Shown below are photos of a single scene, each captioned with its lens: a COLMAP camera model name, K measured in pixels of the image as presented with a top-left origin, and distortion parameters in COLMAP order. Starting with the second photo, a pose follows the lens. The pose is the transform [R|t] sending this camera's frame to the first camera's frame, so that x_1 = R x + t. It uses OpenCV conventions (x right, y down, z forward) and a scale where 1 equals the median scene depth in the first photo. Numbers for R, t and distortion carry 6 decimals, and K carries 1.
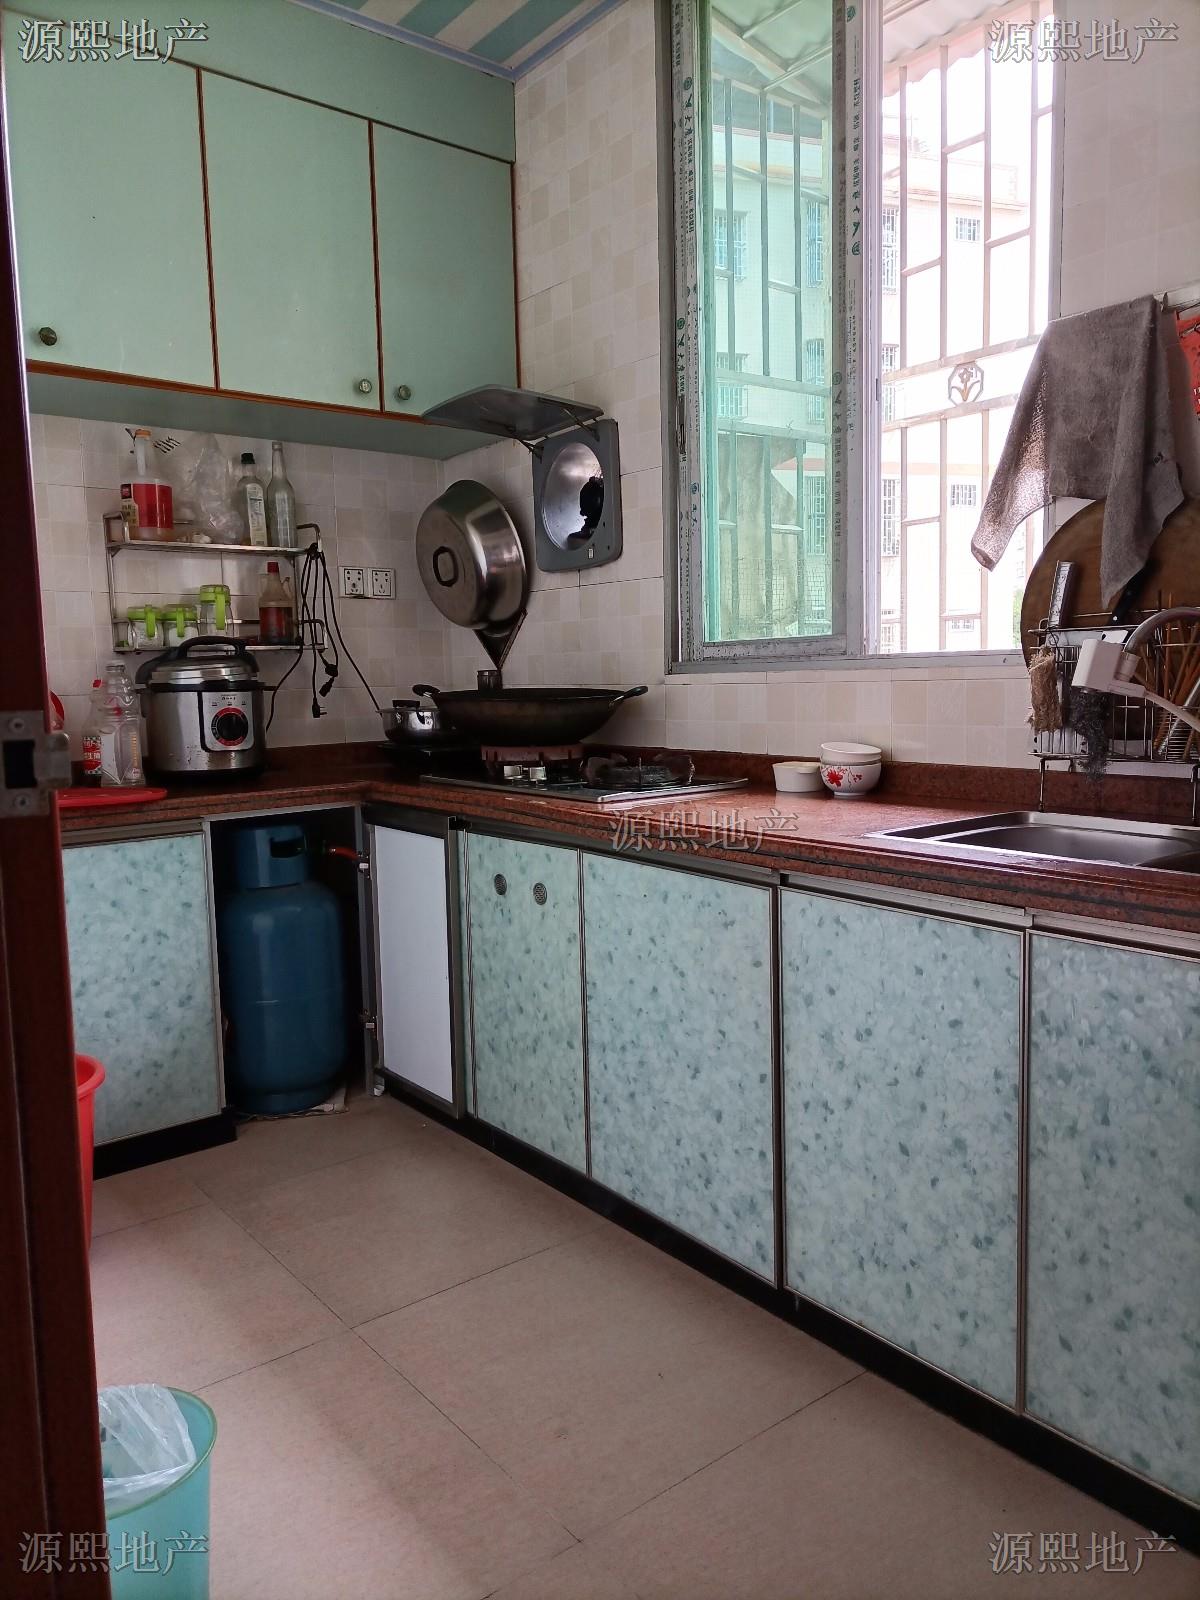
lens RADIAL K [[1194.6, 0, 611.3], [0, 1194.6, 798.7], [0, 0, 1]] dist [0.039658, -0.035891]
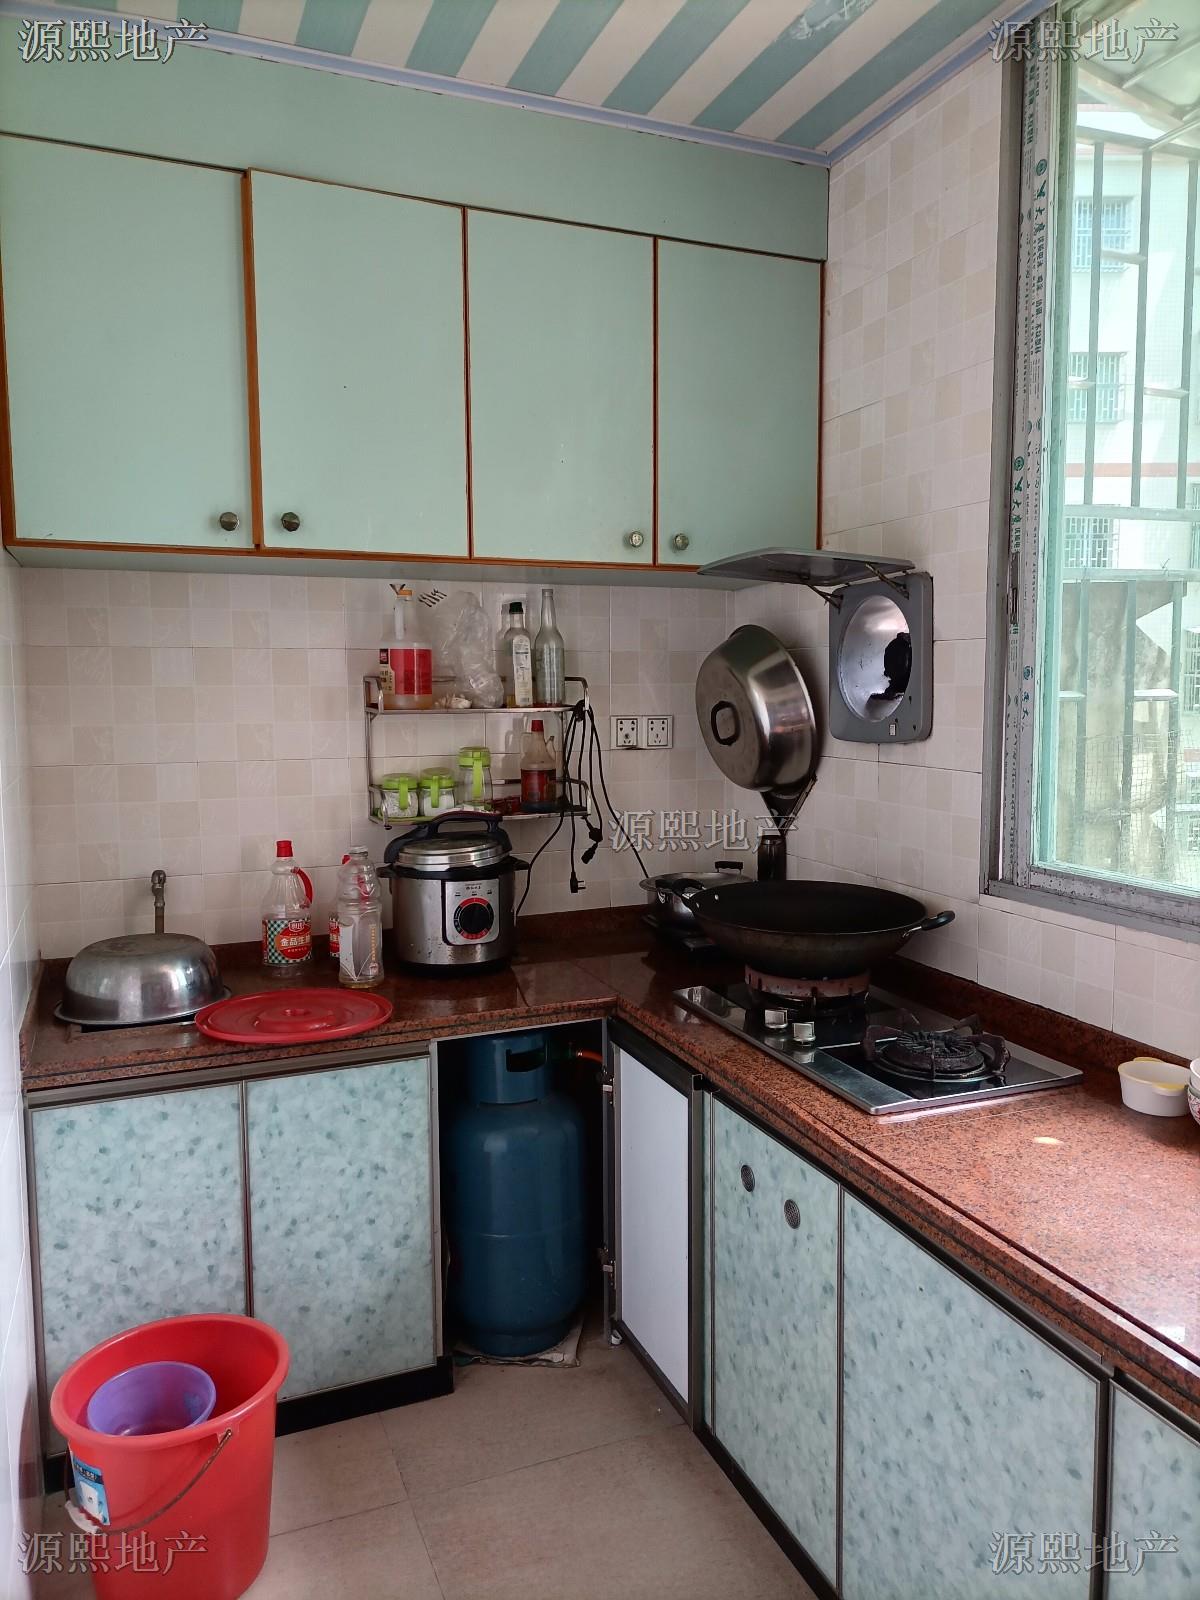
lens RADIAL K [[1194.6, 0, 599.7], [0, 1194.6, 801.1], [0, 0, 1]] dist [0.039658, -0.035891]
pose [[0.958860, 0.043816, -0.280478, 0.024296], [-0.045224, 0.998976, 0.001453, -0.157131], [0.280254, 0.011291, 0.959859, 0.160144]]
